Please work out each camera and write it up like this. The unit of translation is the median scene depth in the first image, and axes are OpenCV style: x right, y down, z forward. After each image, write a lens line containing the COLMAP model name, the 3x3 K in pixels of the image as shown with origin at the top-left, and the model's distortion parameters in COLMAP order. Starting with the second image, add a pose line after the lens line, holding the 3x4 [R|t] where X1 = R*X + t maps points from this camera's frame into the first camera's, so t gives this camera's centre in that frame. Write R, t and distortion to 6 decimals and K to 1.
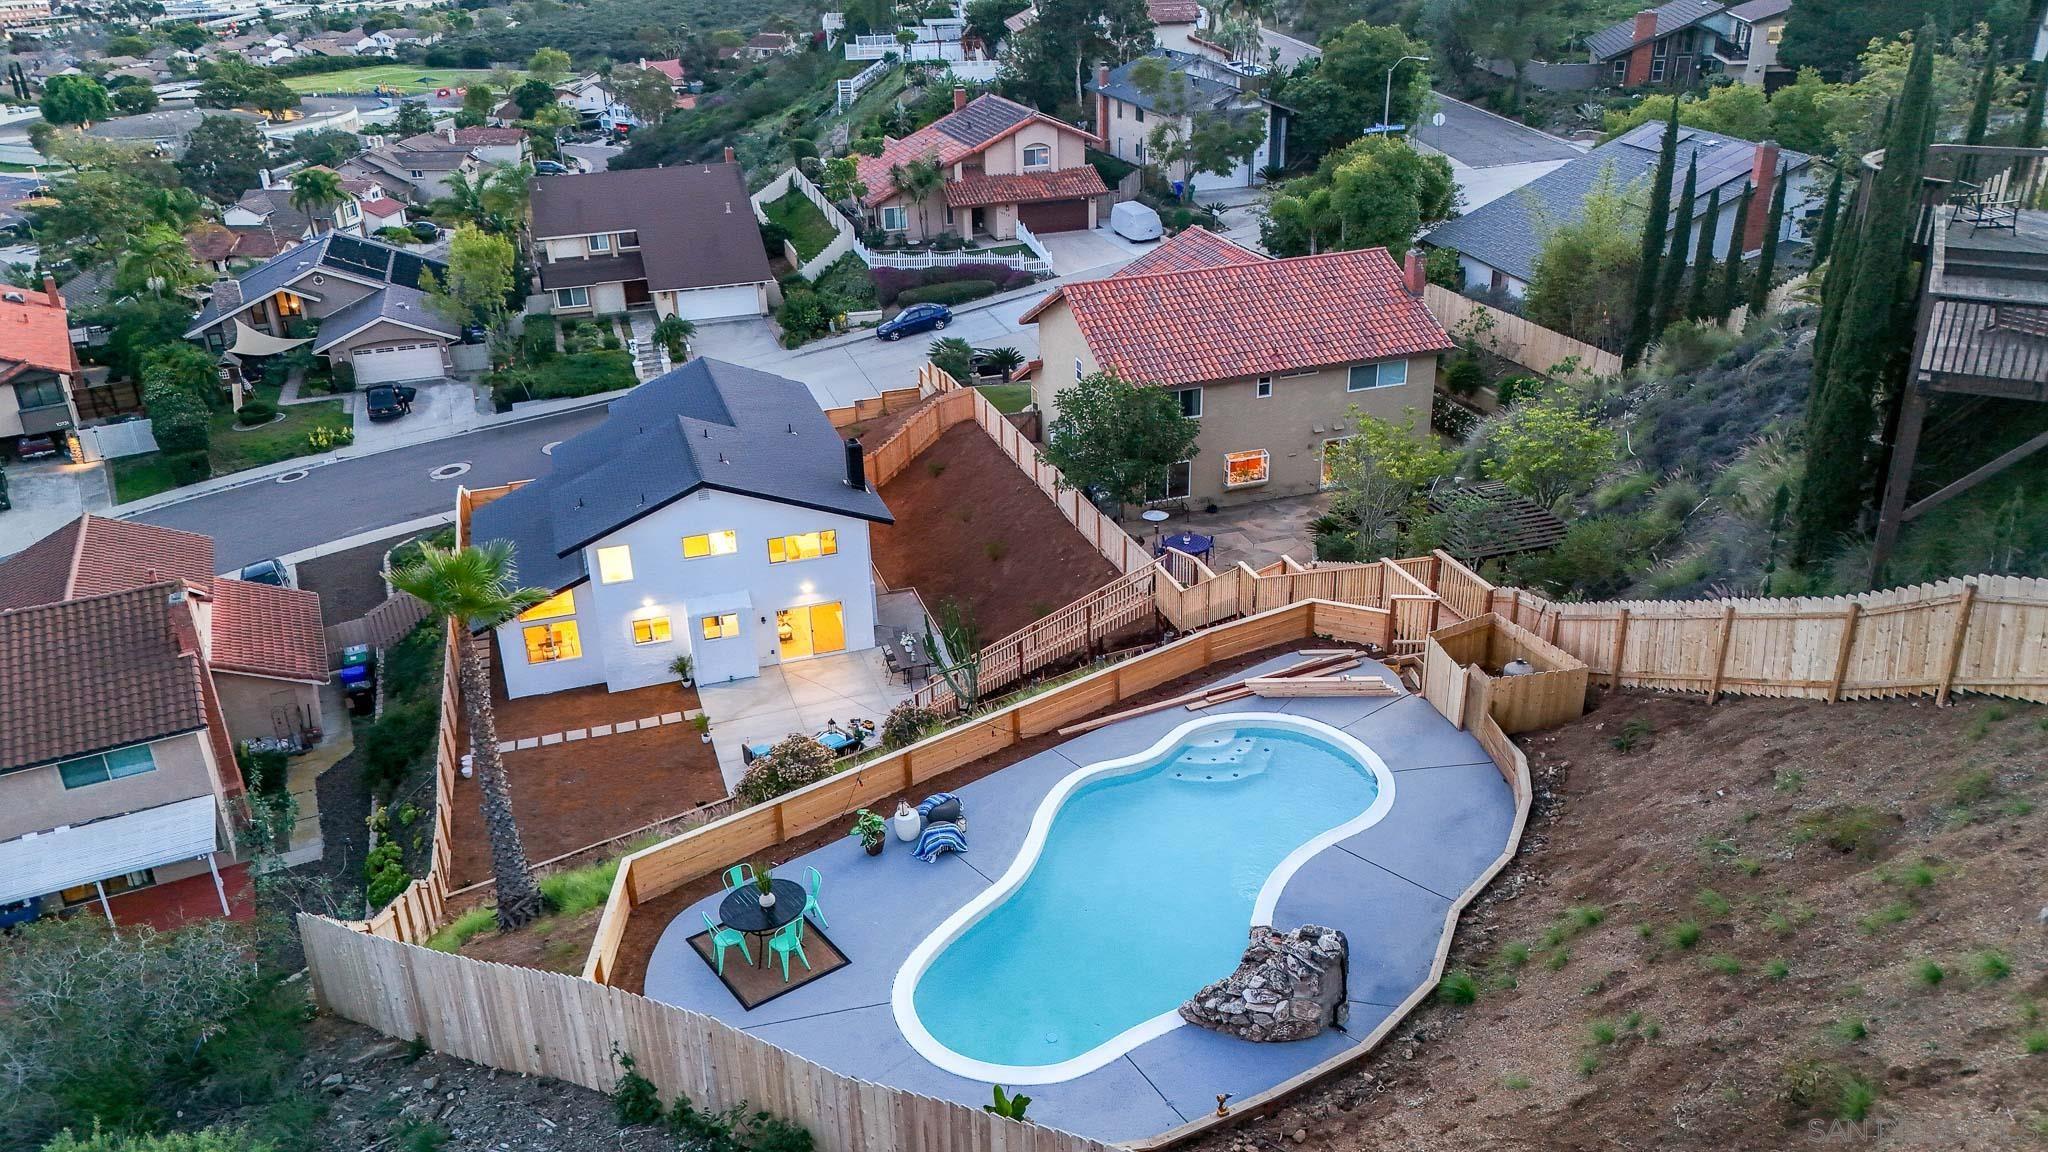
lens RADIAL K [[1507.9, 0, 1027.2], [0, 1507.9, 579.0], [0, 0, 1]] dist [0.087024, -0.094991]
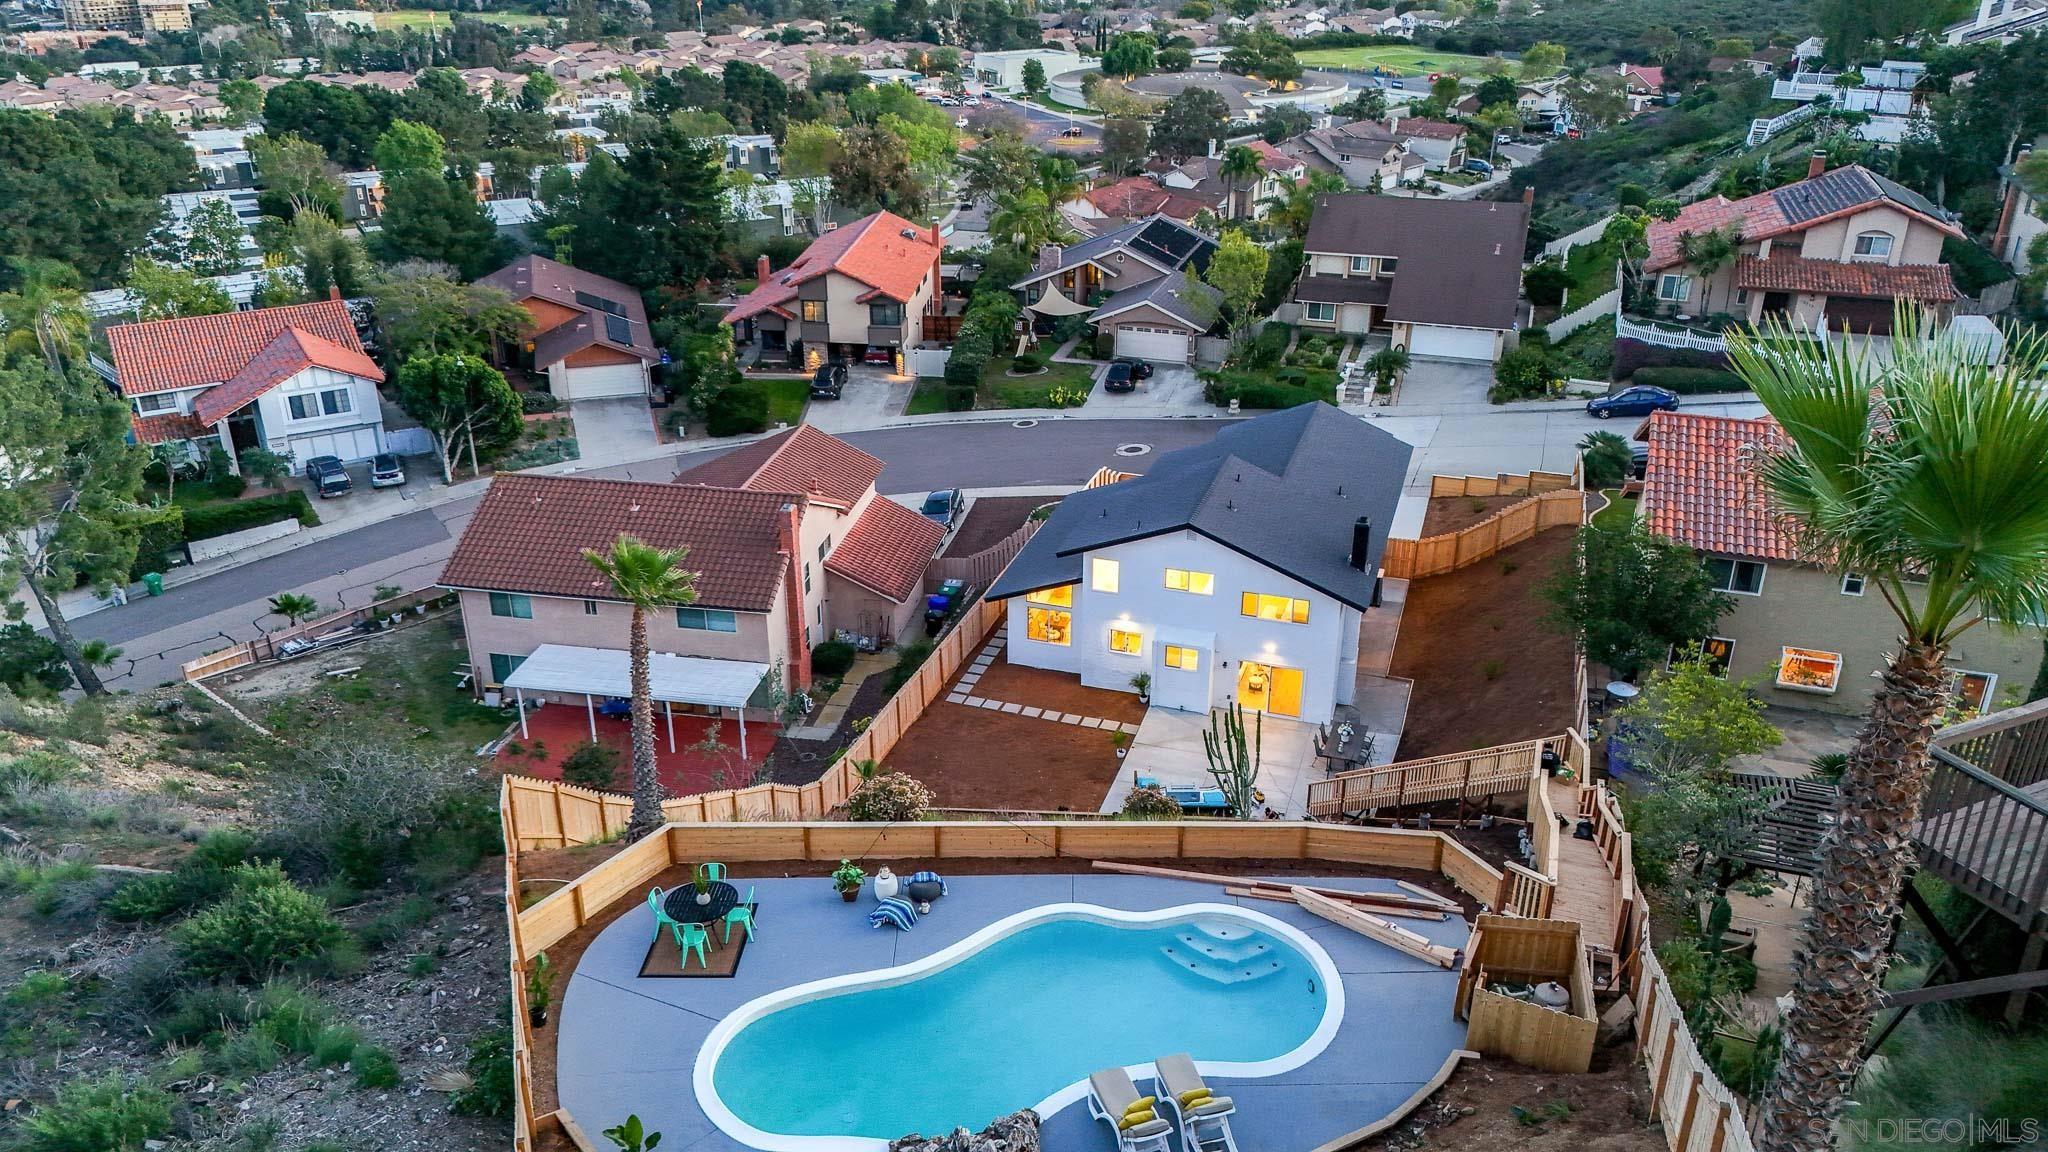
lens RADIAL K [[1507.9, 0, 1027.2], [0, 1507.9, 579.0], [0, 0, 1]] dist [0.087024, -0.094991]
pose [[0.805784, 0.276611, -0.523639, 0.145460], [-0.270880, 0.958447, 0.089463, -0.050963], [0.526627, 0.069756, 0.847230, 0.024799]]
